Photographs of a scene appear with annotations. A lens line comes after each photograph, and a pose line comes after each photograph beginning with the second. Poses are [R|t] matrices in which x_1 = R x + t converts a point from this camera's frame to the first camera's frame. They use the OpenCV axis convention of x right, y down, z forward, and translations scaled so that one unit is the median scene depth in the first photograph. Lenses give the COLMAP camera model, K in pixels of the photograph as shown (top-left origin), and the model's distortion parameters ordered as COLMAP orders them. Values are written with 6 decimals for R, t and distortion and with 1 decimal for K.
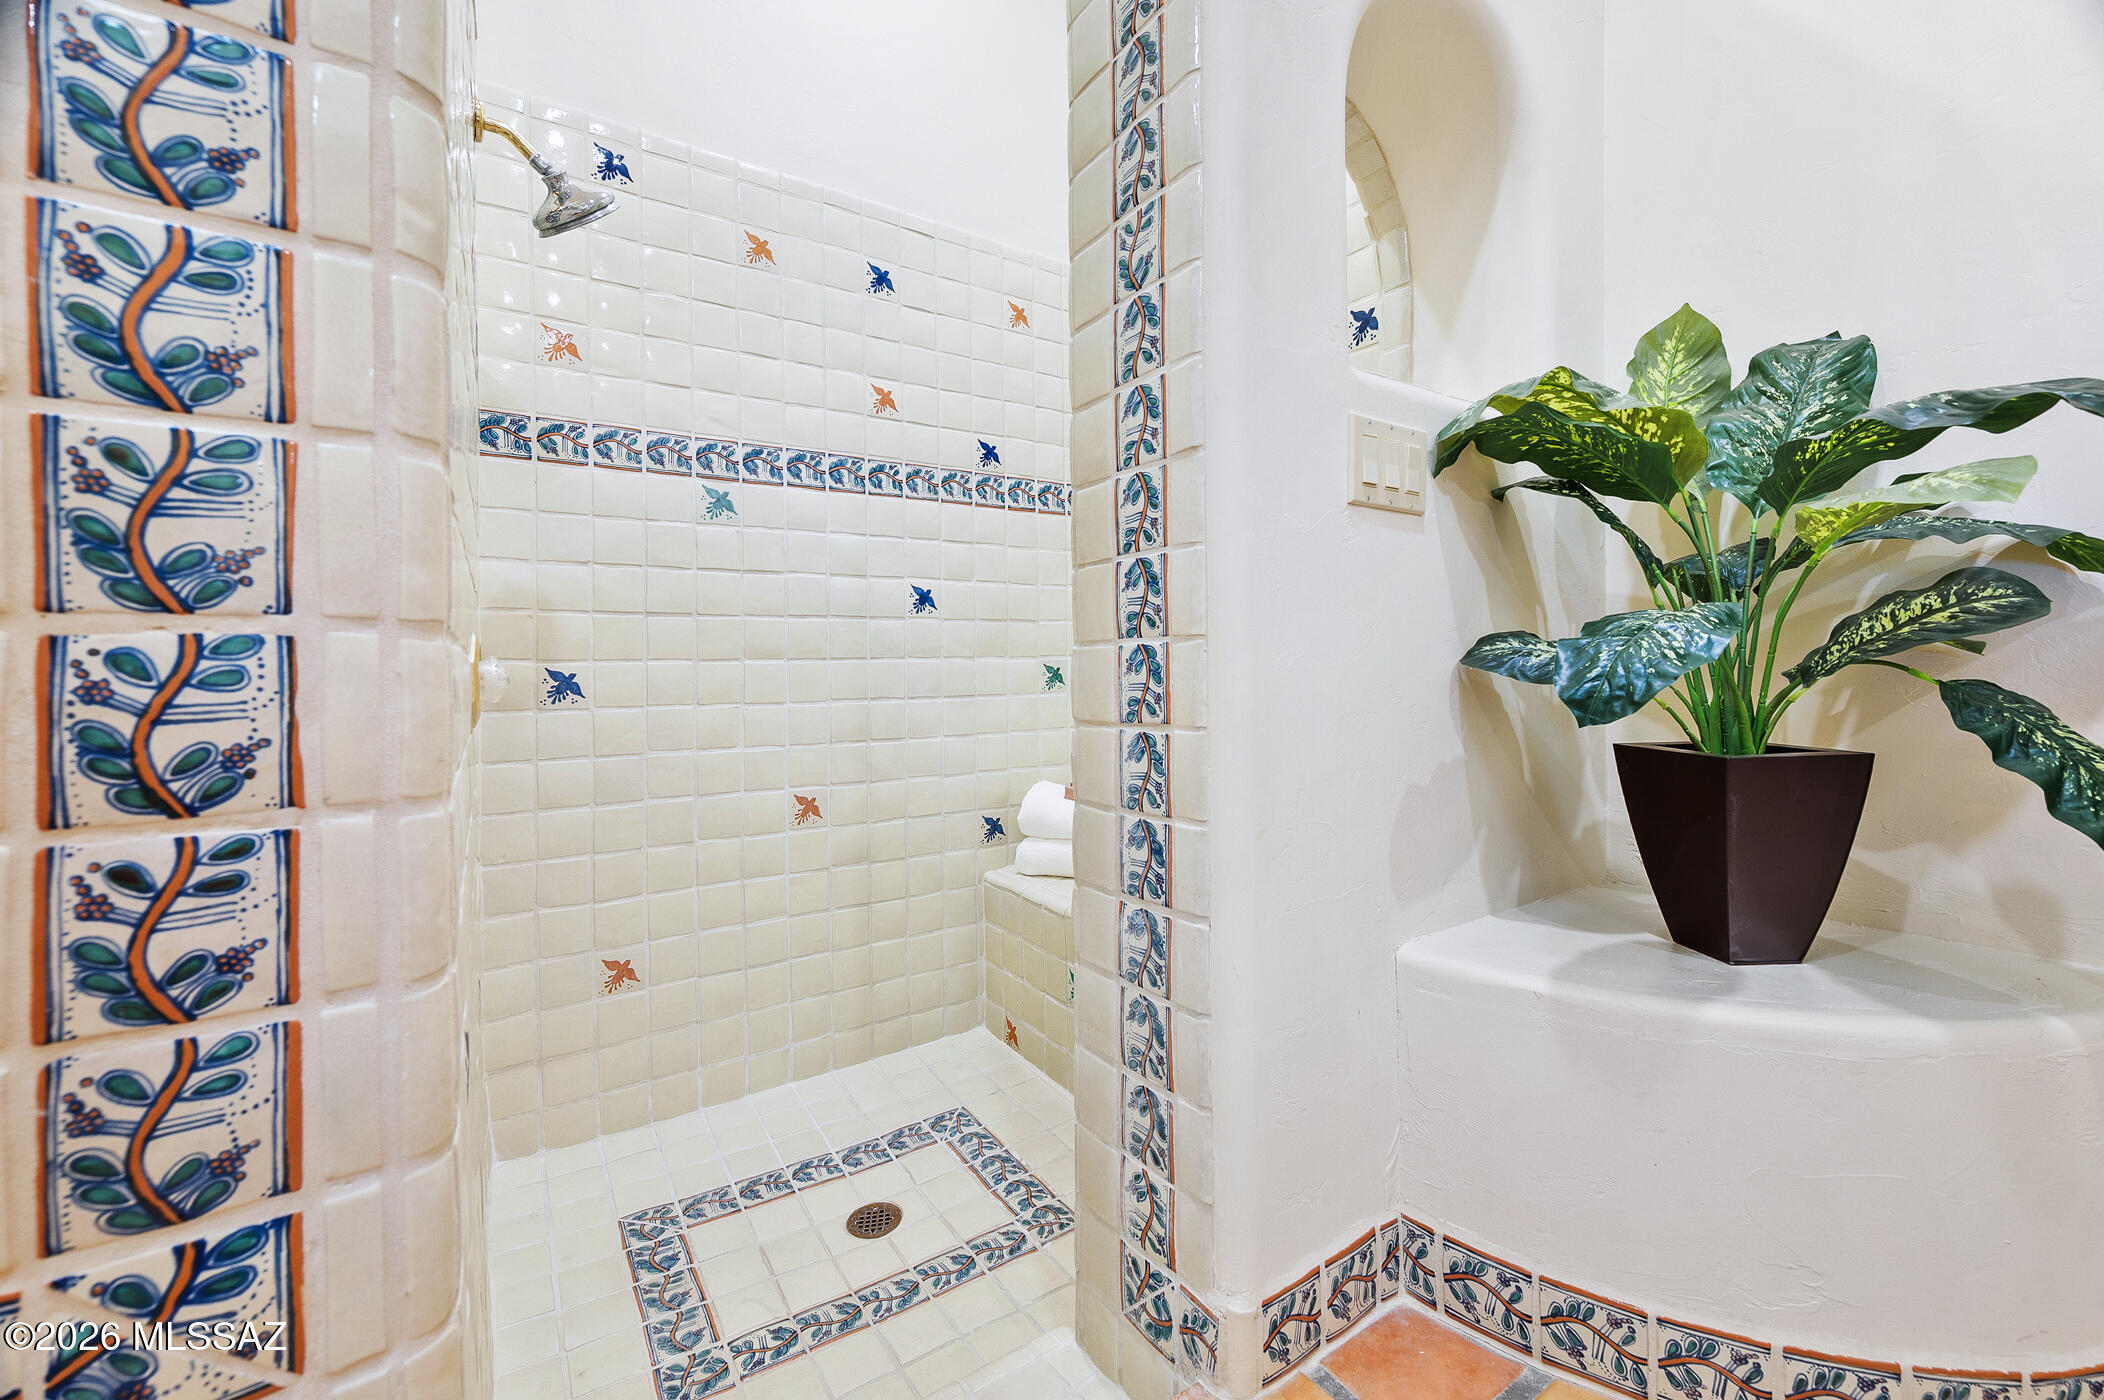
lens RADIAL K [[841.1, 0, 1051.3], [0, 841.1, 680.6], [0, 0, 1]] dist [-0.000509, -0.000092]
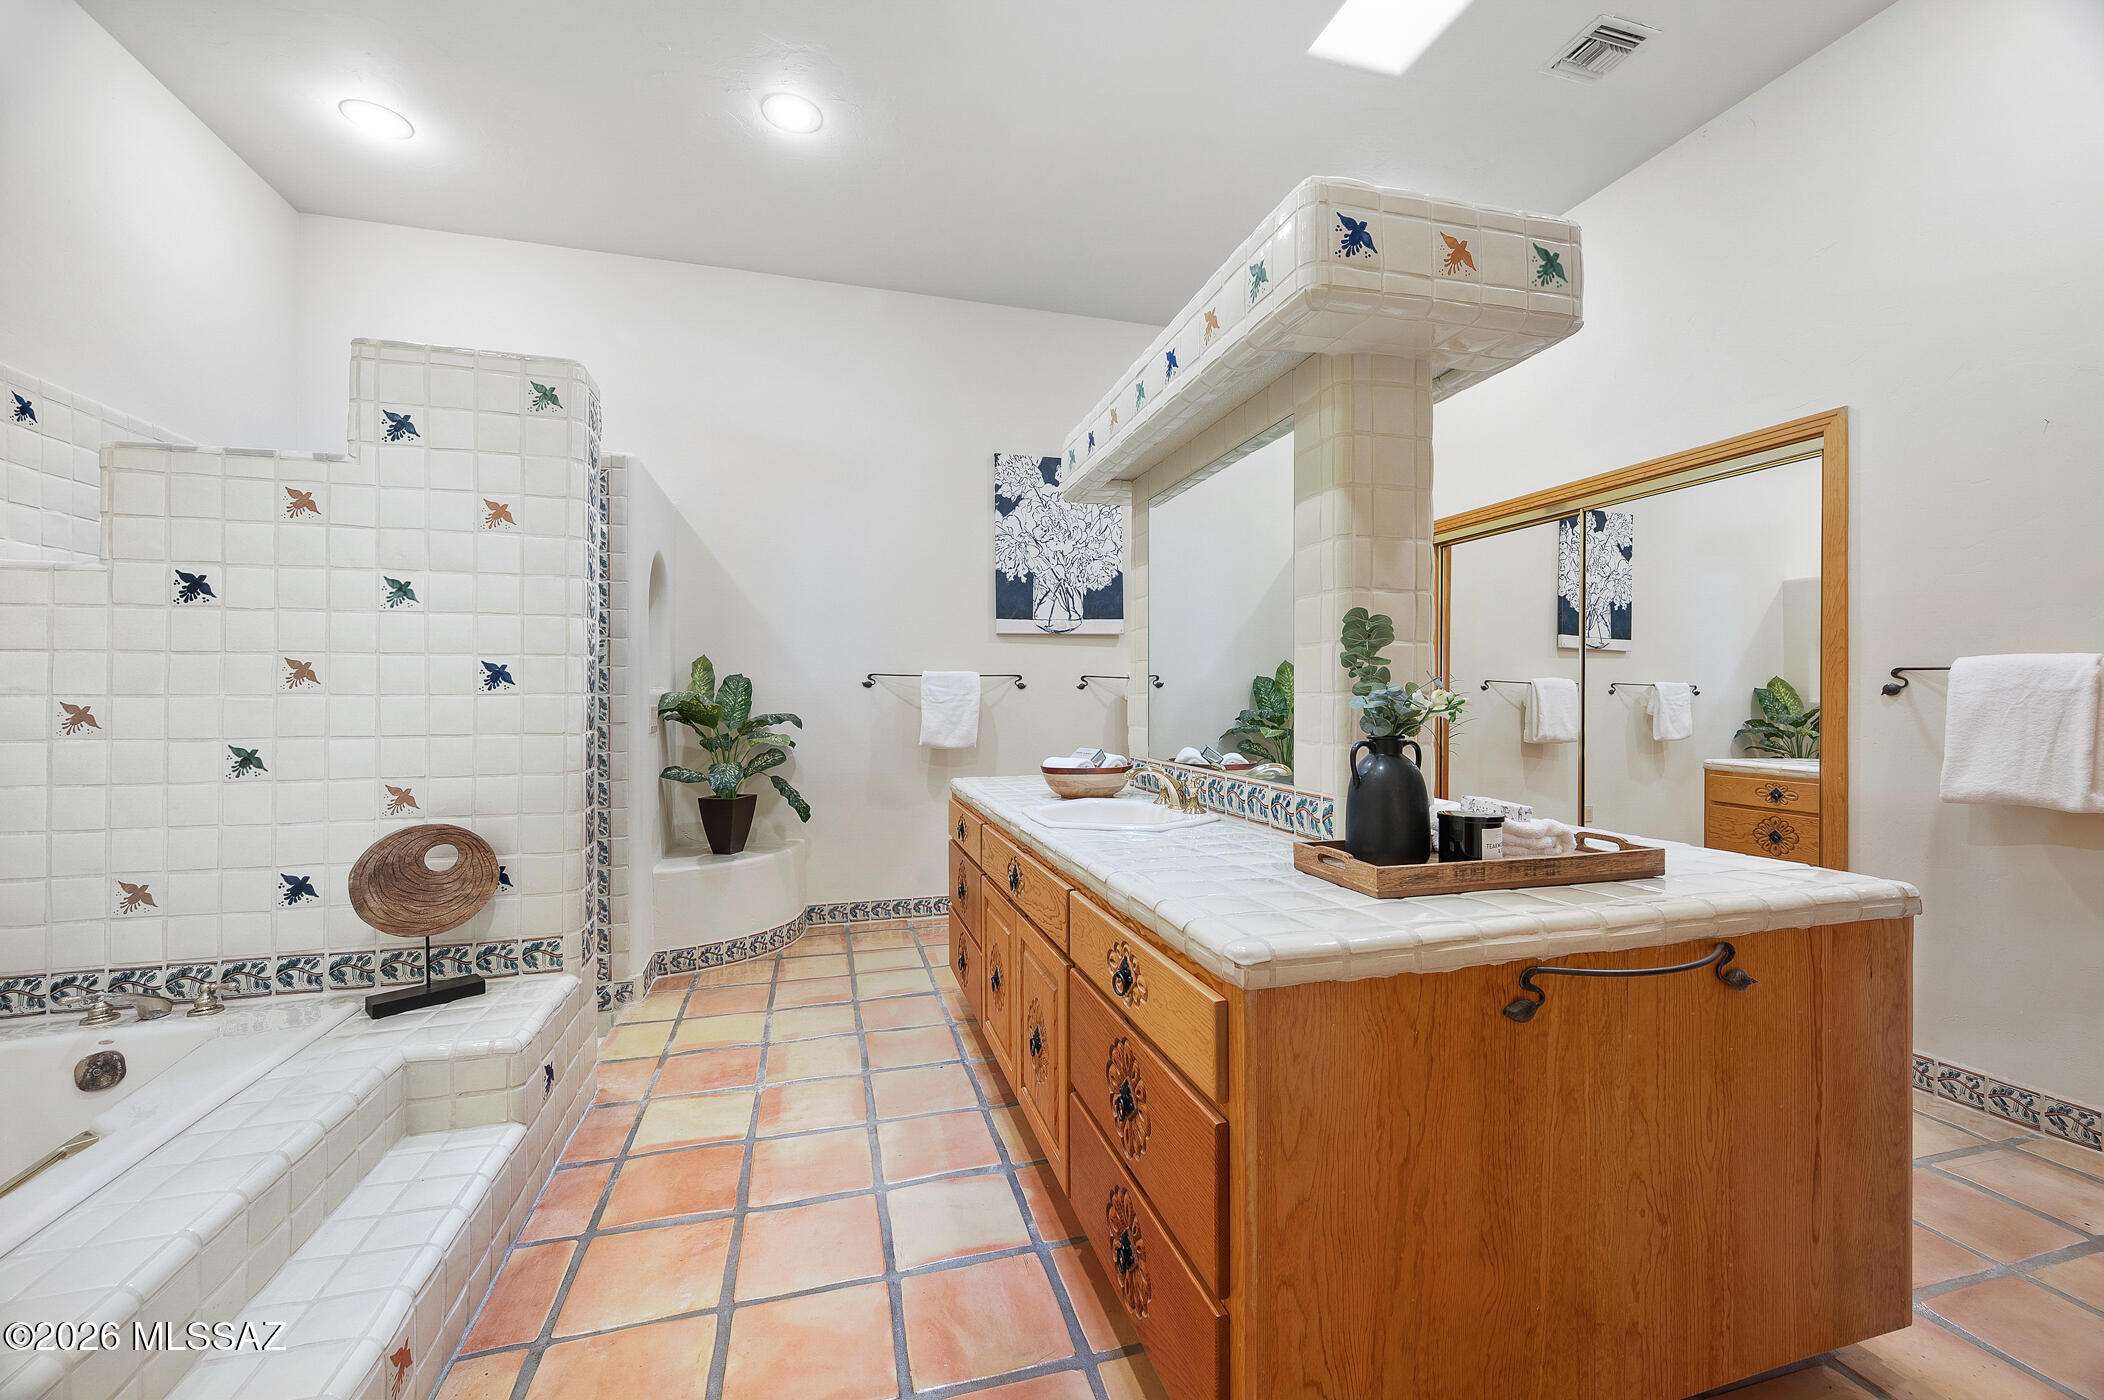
lens RADIAL K [[835.0, 0, 1052.0], [0, 835.0, 700.0], [0, 0, 1]] dist [0.000339, -0.000113]
pose [[0.311677, 0.008699, 0.950148, -2.277414], [0.002227, 0.999949, -0.009885, -0.307709], [-0.950186, 0.005197, 0.311642, -1.518999]]
